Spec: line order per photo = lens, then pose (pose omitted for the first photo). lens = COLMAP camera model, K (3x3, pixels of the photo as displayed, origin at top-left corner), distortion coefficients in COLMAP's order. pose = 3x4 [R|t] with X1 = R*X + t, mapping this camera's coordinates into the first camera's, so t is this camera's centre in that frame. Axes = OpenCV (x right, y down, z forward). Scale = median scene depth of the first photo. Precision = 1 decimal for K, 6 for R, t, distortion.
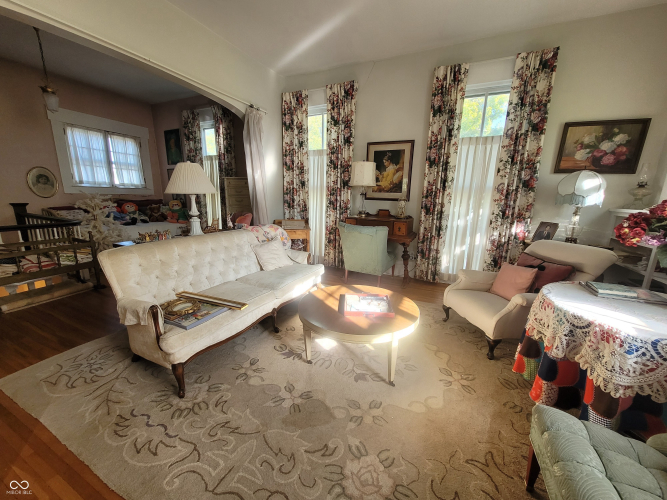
lens RADIAL K [[258.3, 0, 334.3], [0, 258.3, 251.0], [0, 0, 1]] dist [-0.001994, -0.000890]
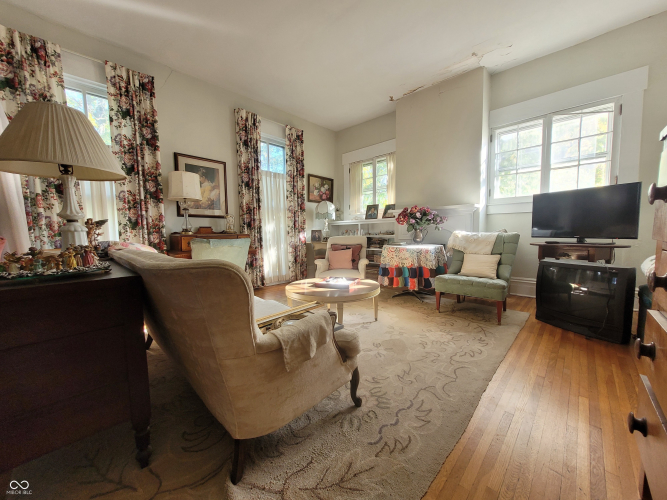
lens RADIAL K [[258.3, 0, 332.1], [0, 258.3, 251.2], [0, 0, 1]] dist [-0.001994, -0.000890]
pose [[0.325157, -0.094056, 0.940971, -0.673509], [0.220953, 0.975056, 0.021111, 0.010916], [-0.919485, 0.201046, 0.337828, 0.333191]]
